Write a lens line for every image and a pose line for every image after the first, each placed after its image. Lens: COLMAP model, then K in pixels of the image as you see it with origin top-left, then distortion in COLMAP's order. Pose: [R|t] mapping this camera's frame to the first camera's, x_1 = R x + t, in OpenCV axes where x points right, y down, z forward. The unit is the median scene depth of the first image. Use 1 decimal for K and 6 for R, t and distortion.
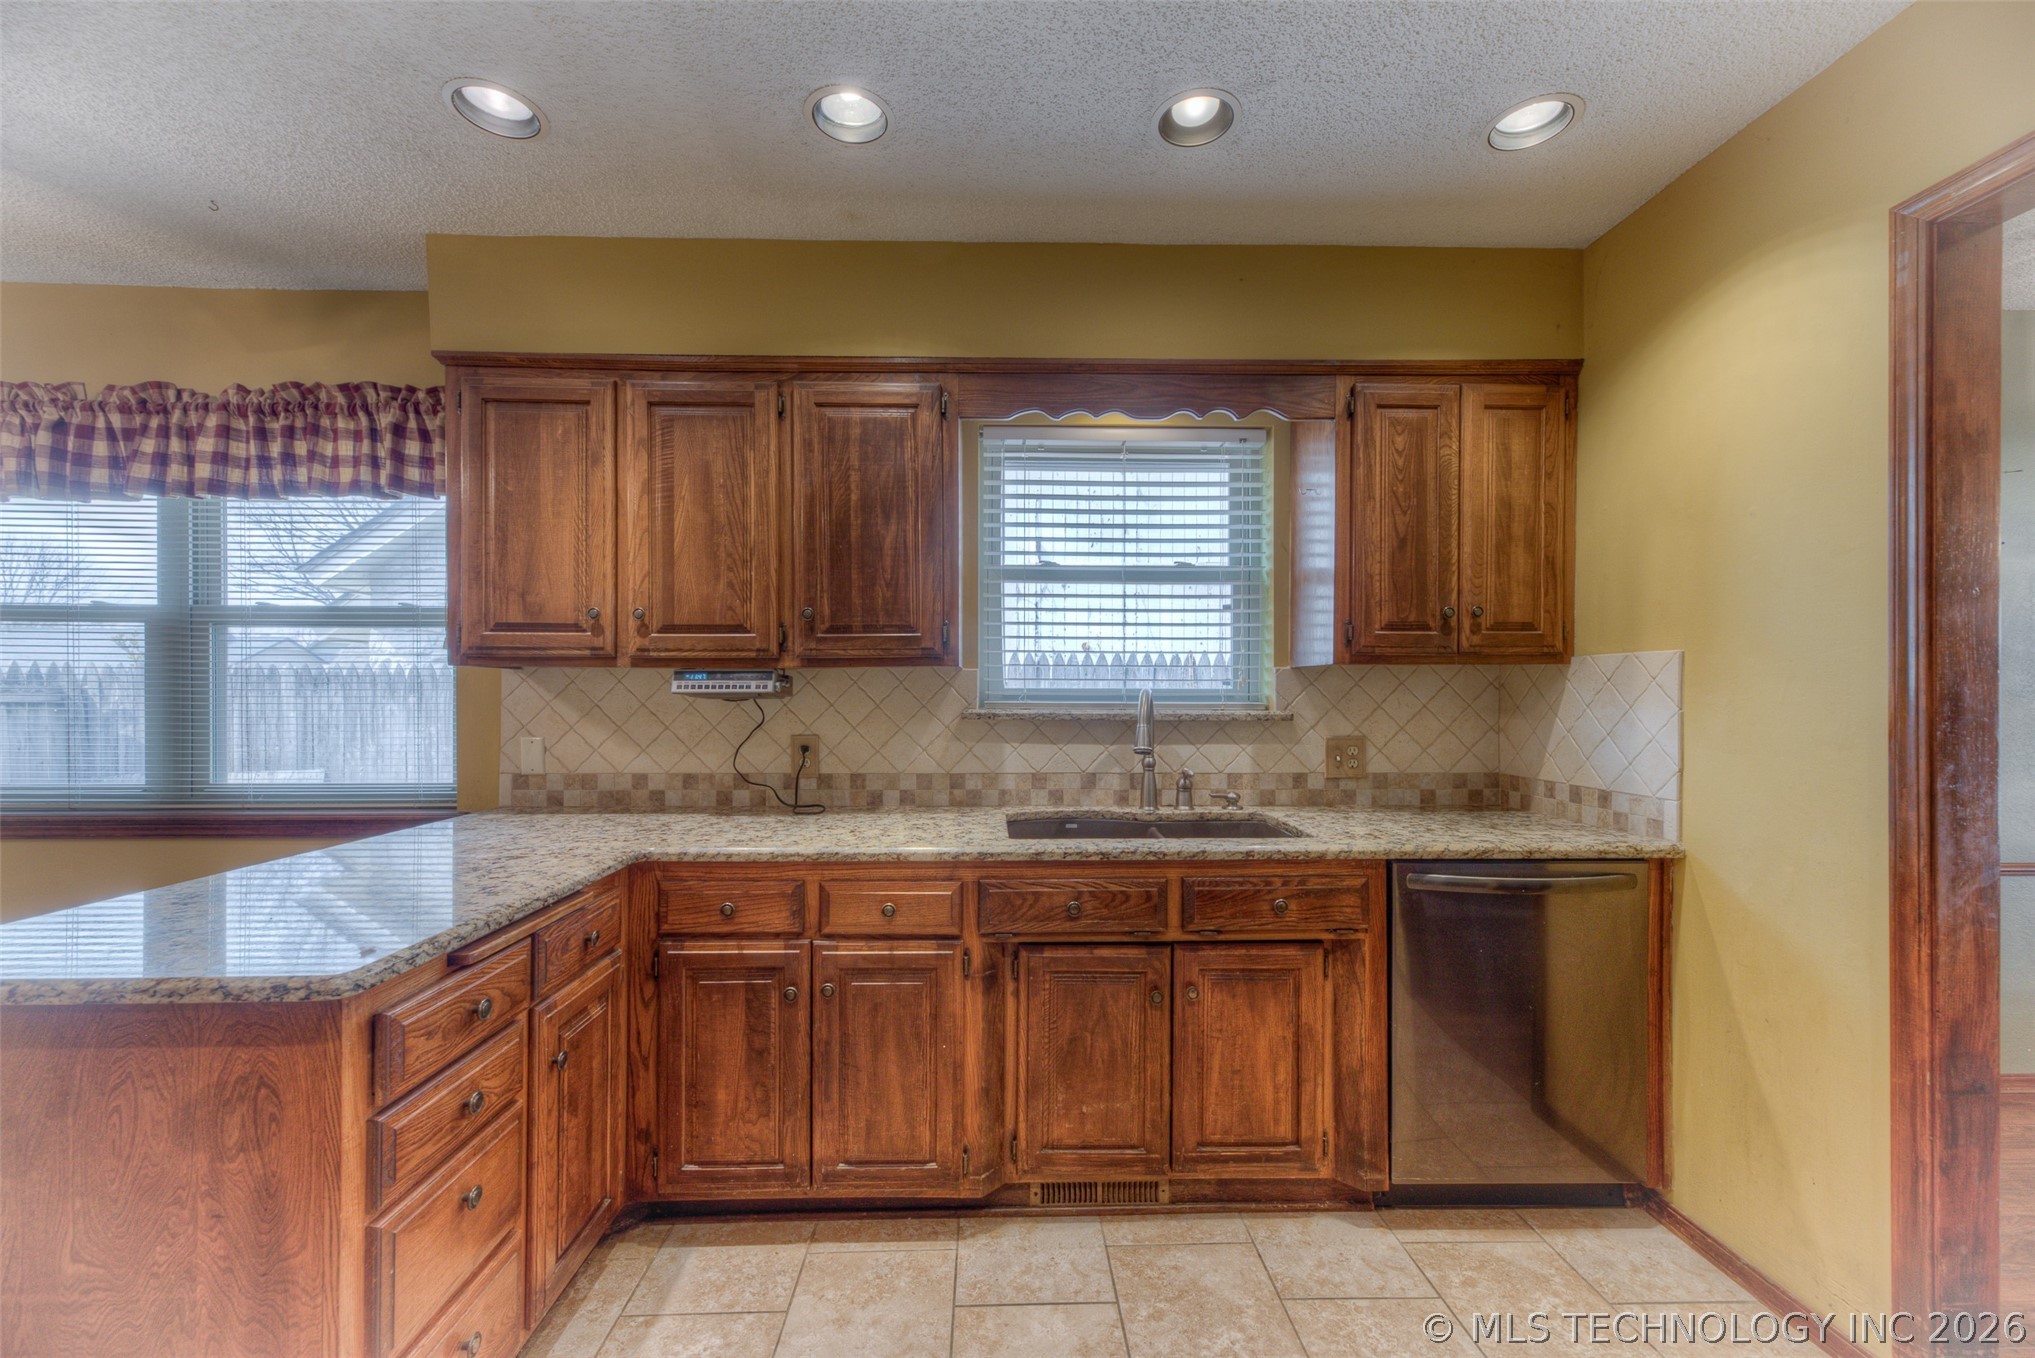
lens RADIAL K [[814.1, 0, 1013.3], [0, 814.1, 688.6], [0, 0, 1]] dist [0.015302, -0.003320]
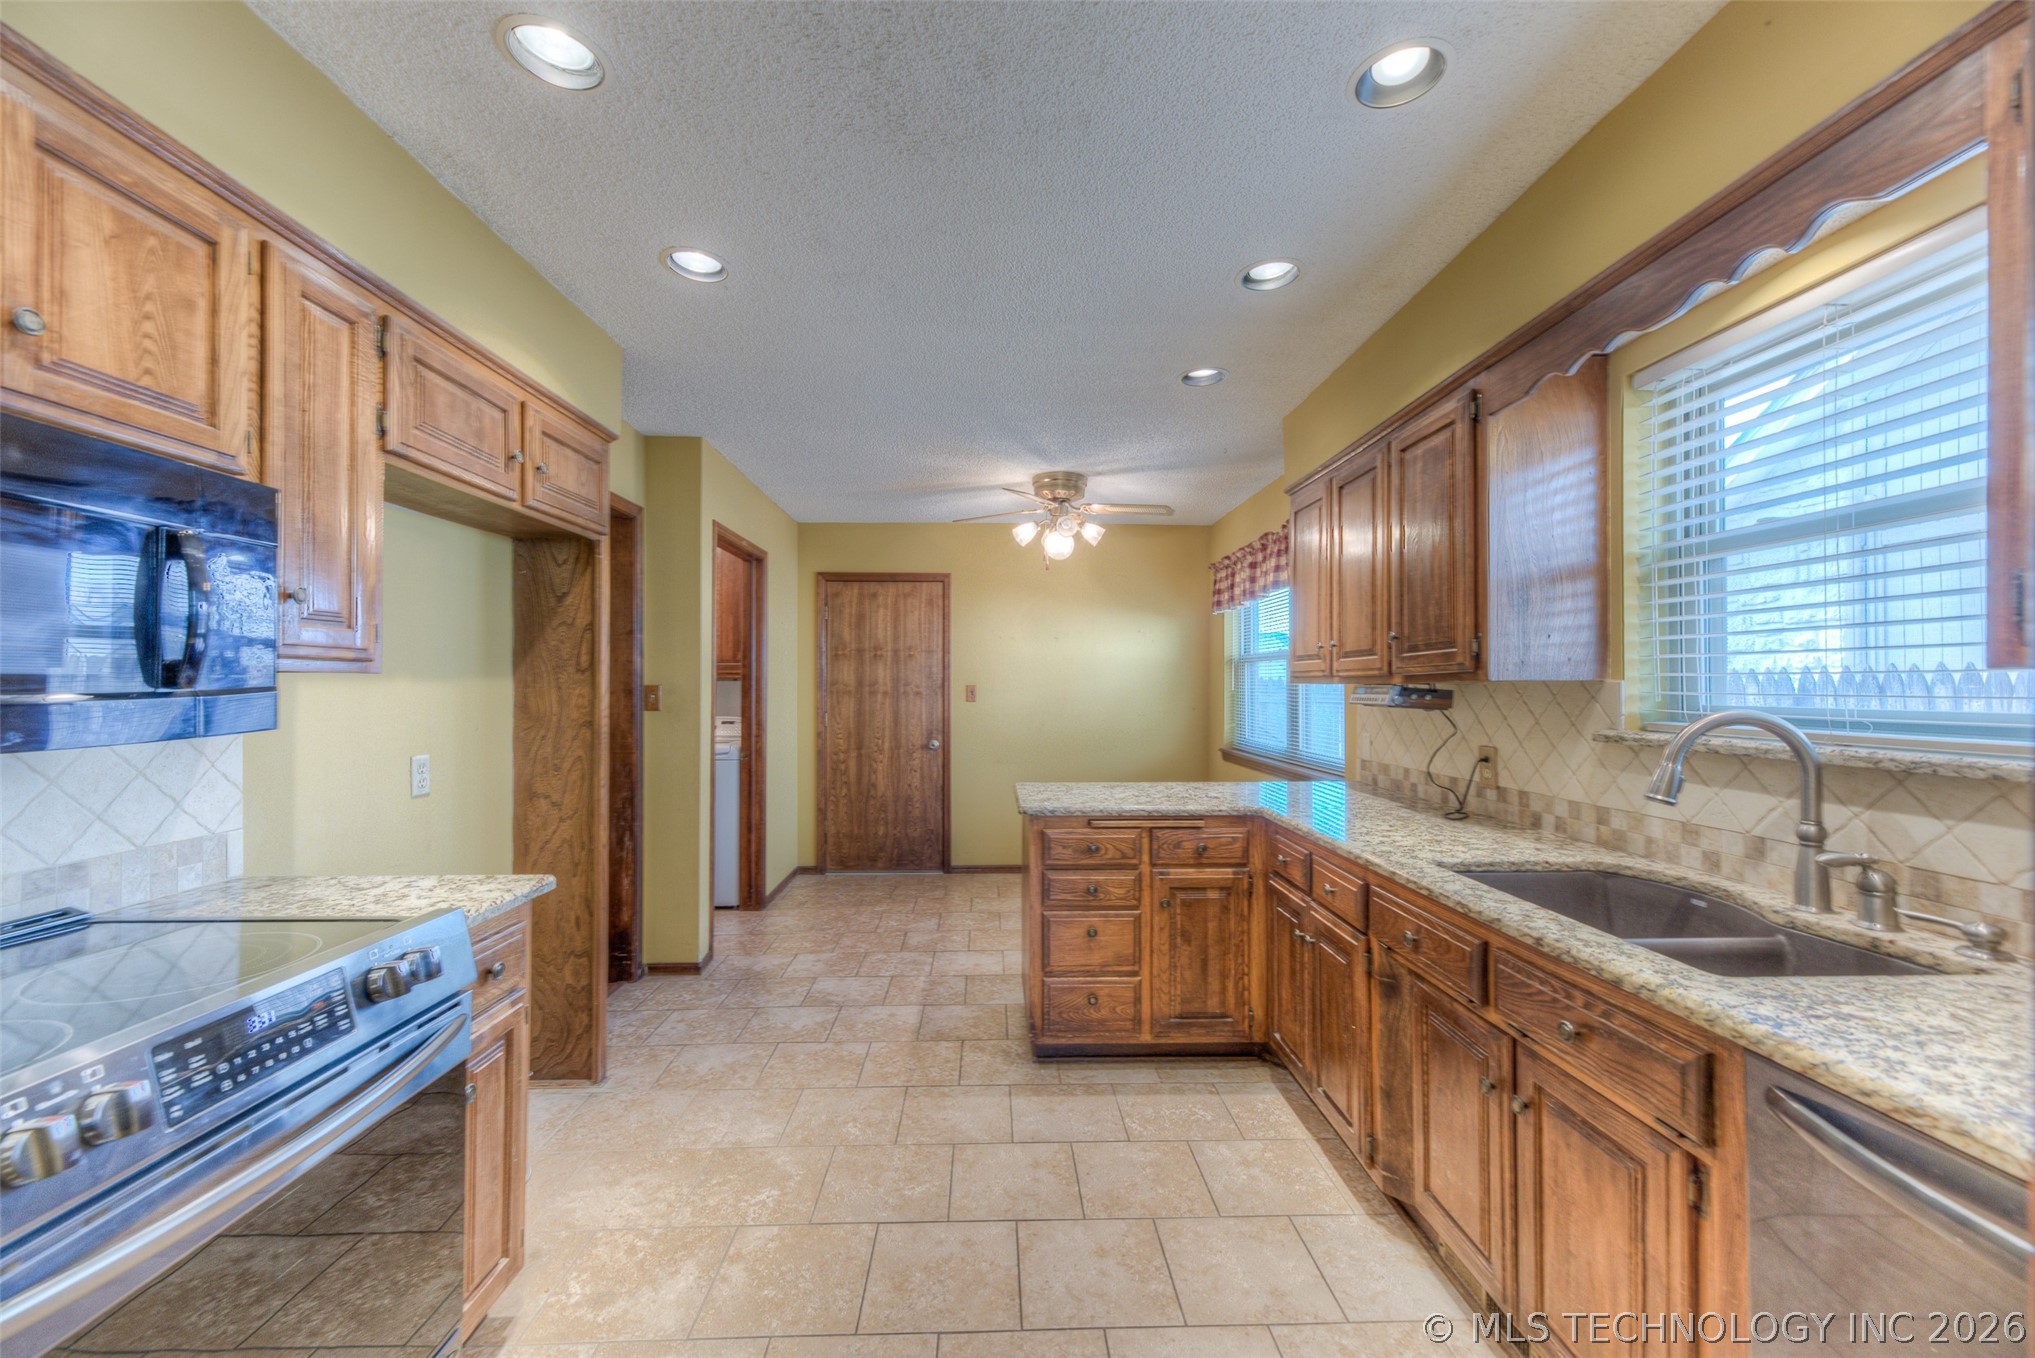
lens RADIAL K [[814.1, 0, 1011.8], [0, 814.1, 682.6], [0, 0, 1]] dist [0.015302, -0.003320]
pose [[-0.002044, -0.006460, -0.999977, 0.808624], [0.001560, 0.999978, -0.006463, -0.018534], [0.999997, -0.001573, -0.002034, 0.421883]]
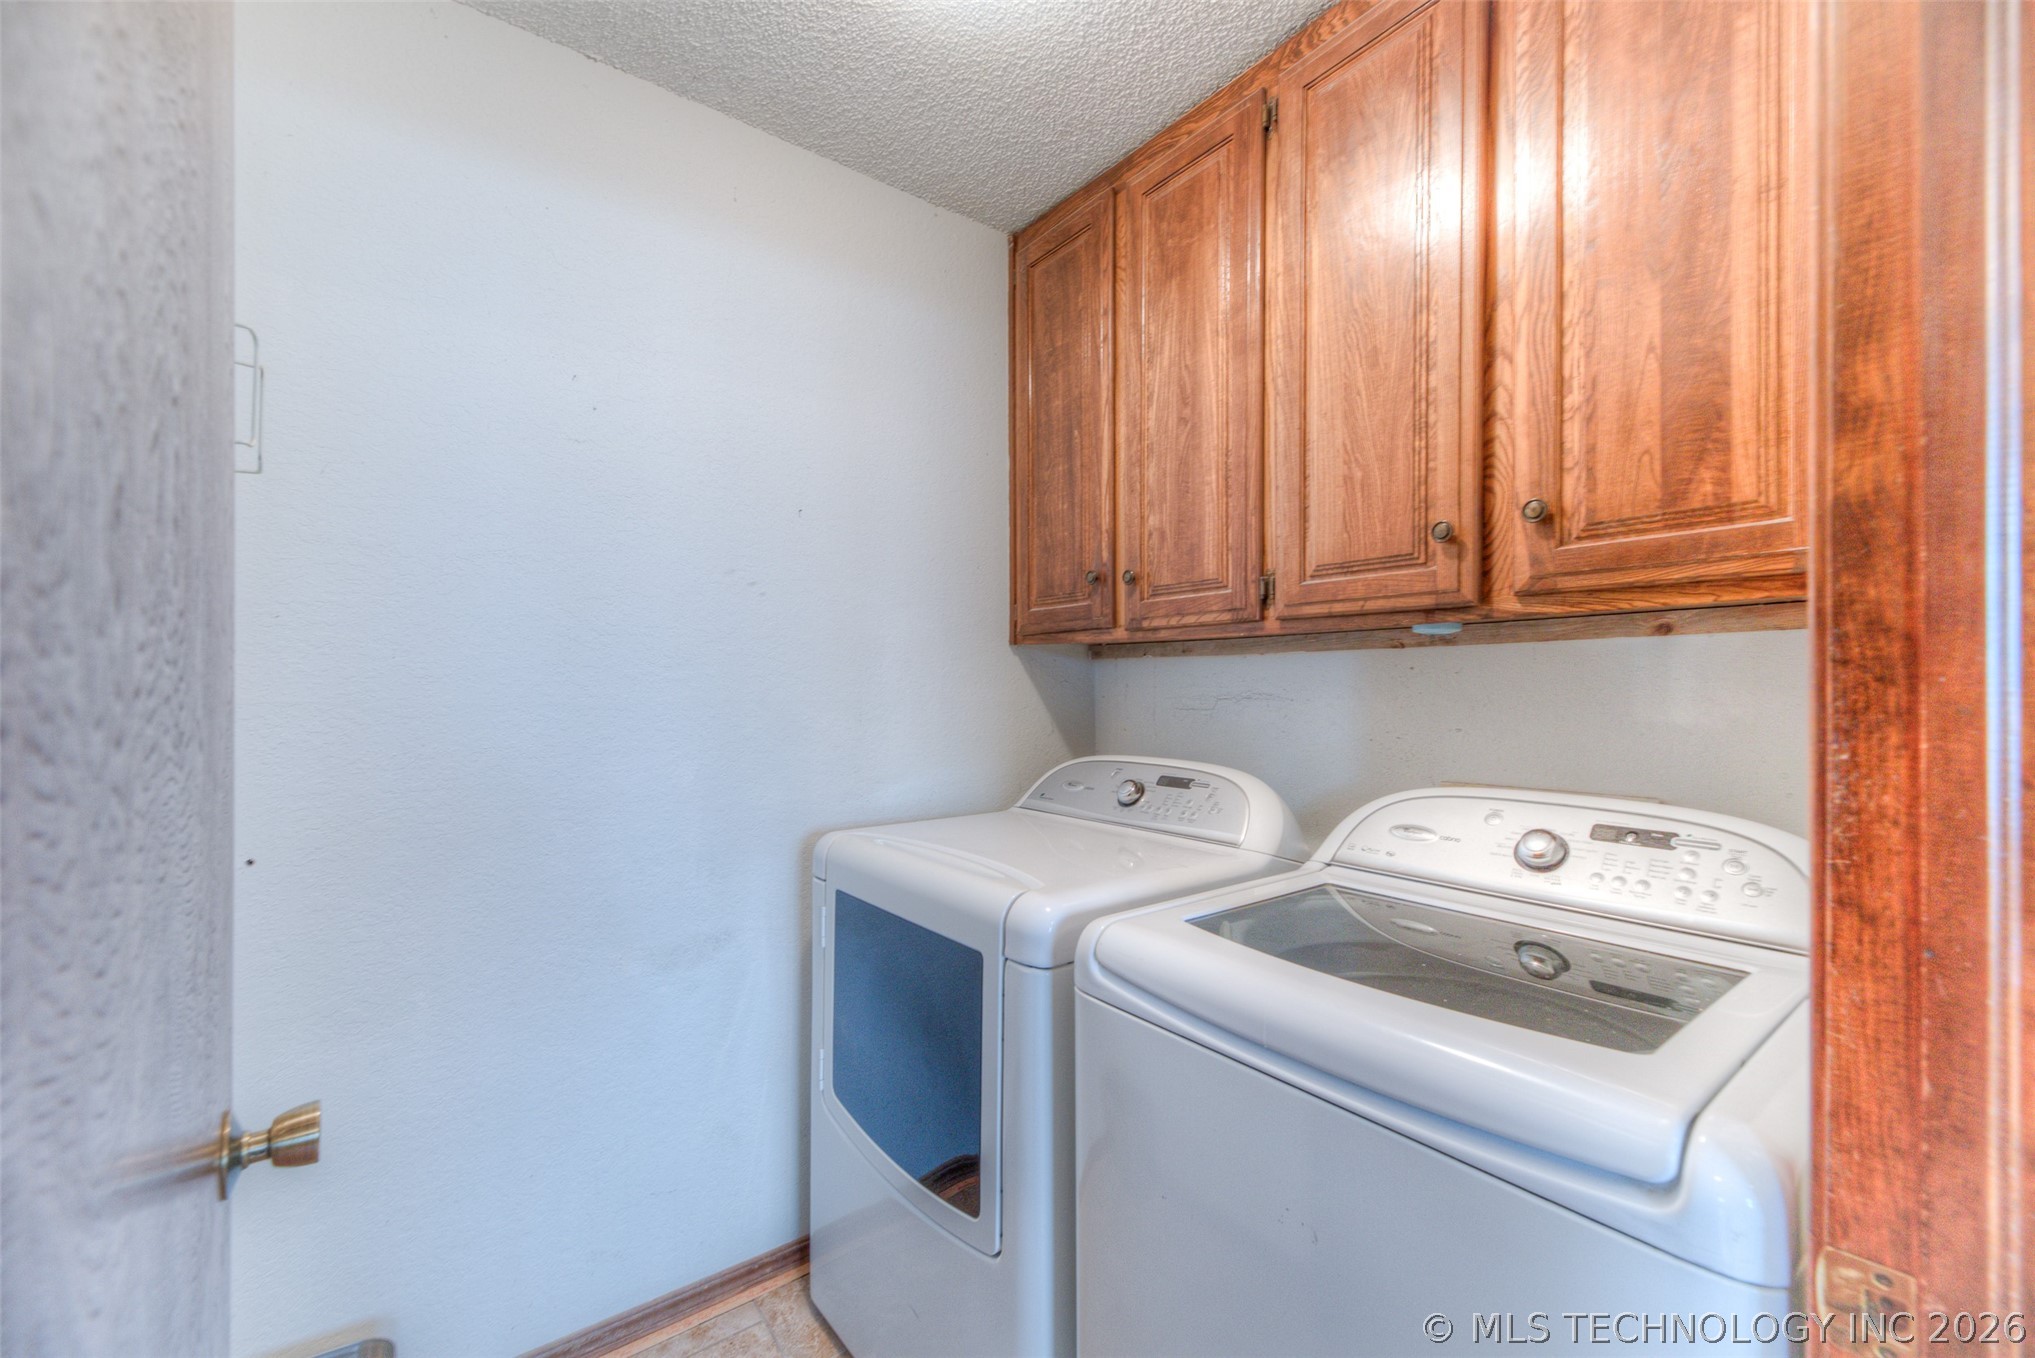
lens RADIAL K [[814.1, 0, 1007.0], [0, 814.1, 684.6], [0, 0, 1]] dist [0.015302, -0.003320]
pose [[-0.823763, -0.004227, -0.566919, -0.911474], [-0.001889, 0.999987, -0.004711, -0.004224], [0.566931, -0.002810, -0.823760, -0.192594]]
